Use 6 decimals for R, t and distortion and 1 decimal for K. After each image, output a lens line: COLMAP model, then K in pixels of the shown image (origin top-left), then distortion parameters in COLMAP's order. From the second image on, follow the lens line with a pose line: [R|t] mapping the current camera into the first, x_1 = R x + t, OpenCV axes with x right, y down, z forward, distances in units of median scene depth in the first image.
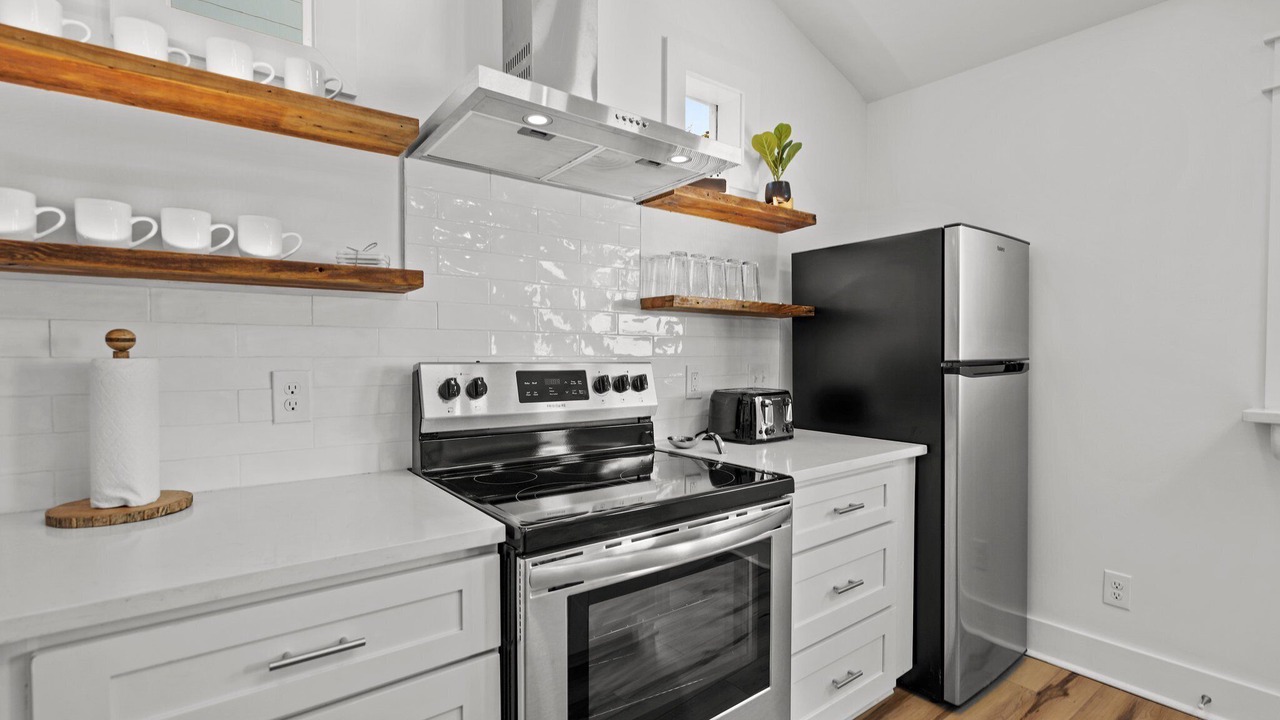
lens RADIAL K [[585.1, 0, 646.9], [0, 585.1, 370.6], [0, 0, 1]] dist [-0.000815, -0.000041]
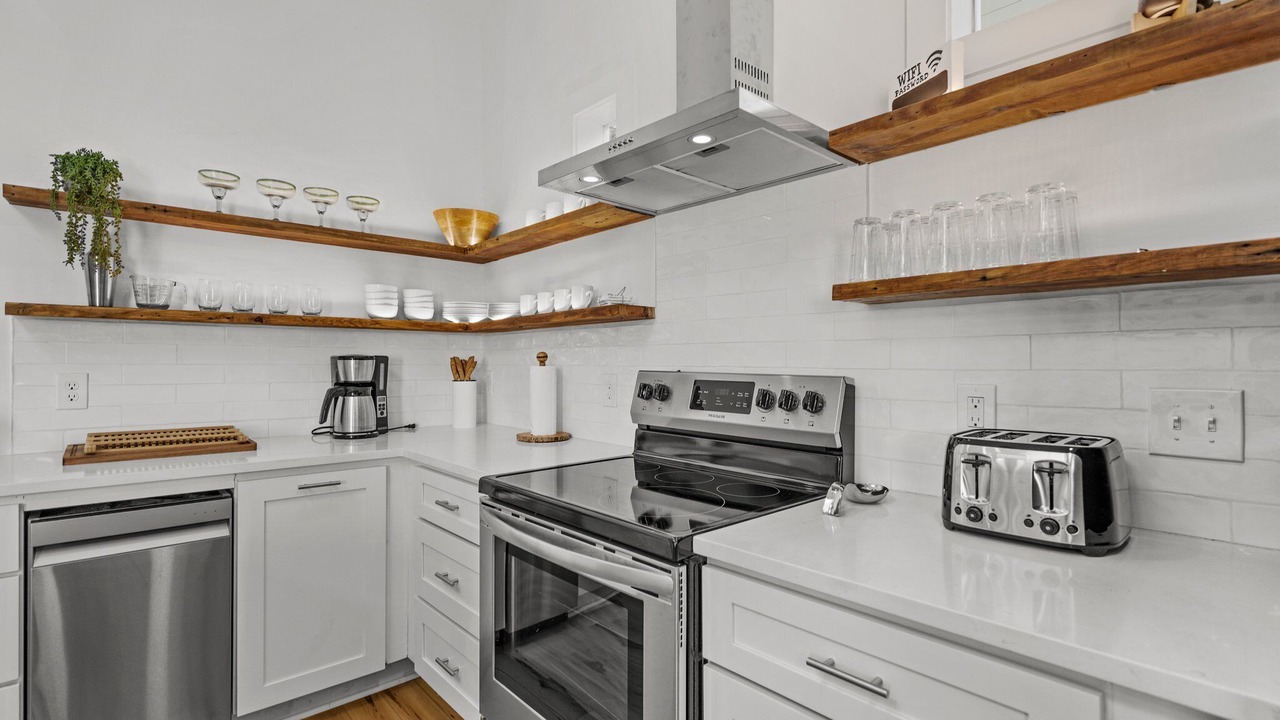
lens RADIAL K [[585.1, 0, 646.9], [0, 585.1, 370.6], [0, 0, 1]] dist [-0.000815, -0.000041]
pose [[0.094297, 0.015872, -0.995418, 1.055717], [-0.026889, 0.999549, 0.013390, -0.035774], [0.995181, 0.025504, 0.094681, 0.987455]]
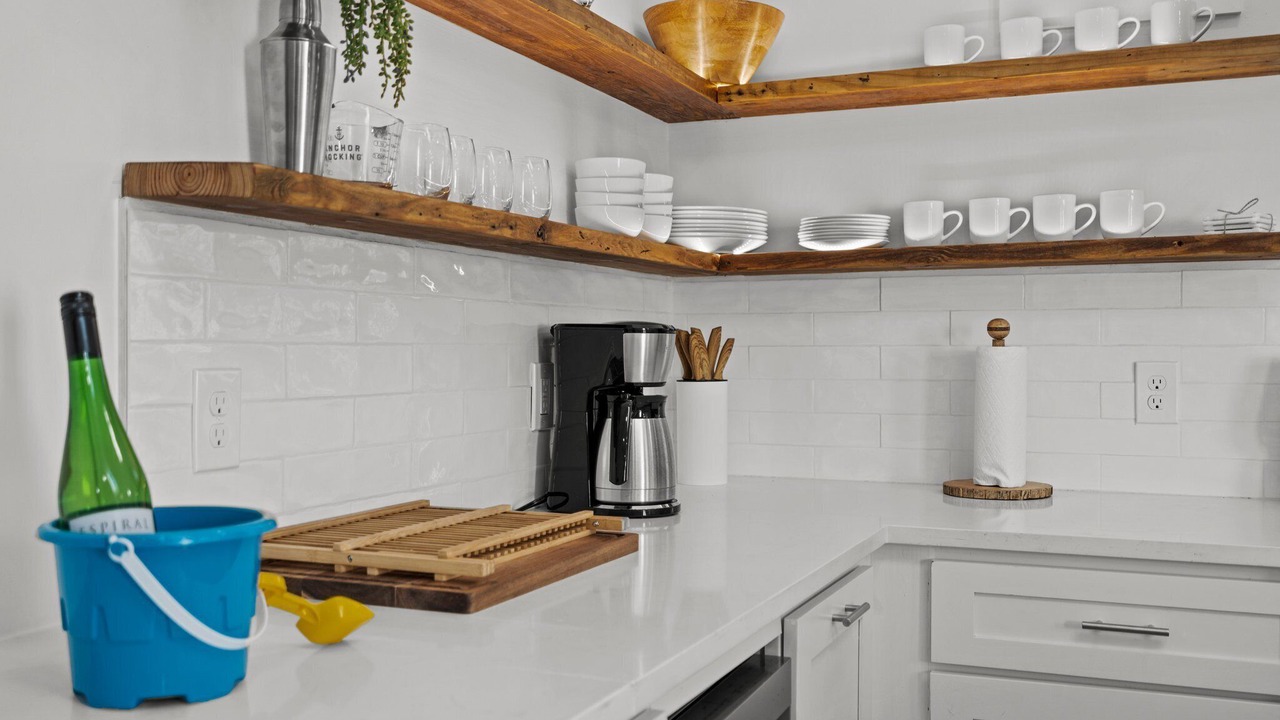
lens RADIAL K [[1243.4, 0, 640.0], [0, 1243.4, 360.0], [0, 0, 1]] dist [0.012461, -0.005933]
pose [[0.497679, 0.012261, -0.867275, 0.600905], [-0.022201, 0.999753, 0.001394, 0.012106], [0.867077, 0.018561, 0.497828, -0.559926]]
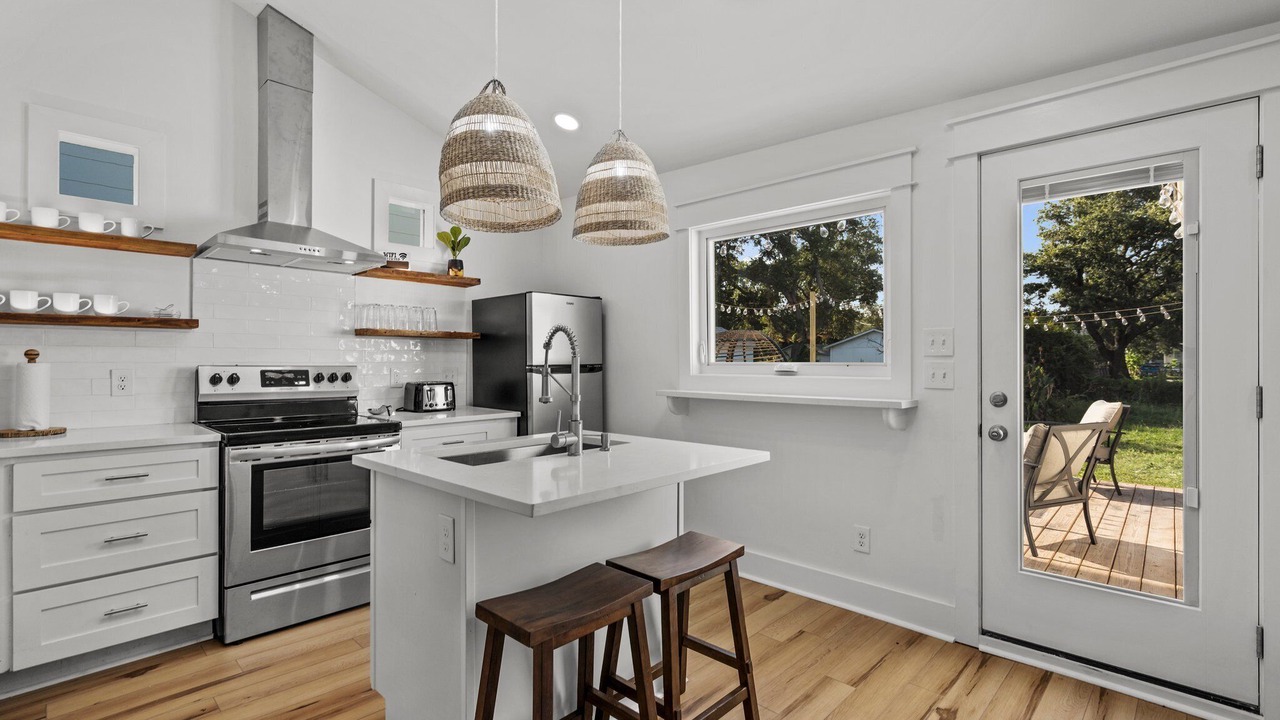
lens RADIAL K [[577.8, 0, 640.0], [0, 577.8, 360.0], [0, 0, 1]] dist [-0.002932, 0.000689]
pose [[0.986478, 0.002987, 0.163865, 0.816266], [0.001591, 0.999612, -0.027796, 0.025850], [-0.163885, 0.027681, 0.986091, -1.236342]]
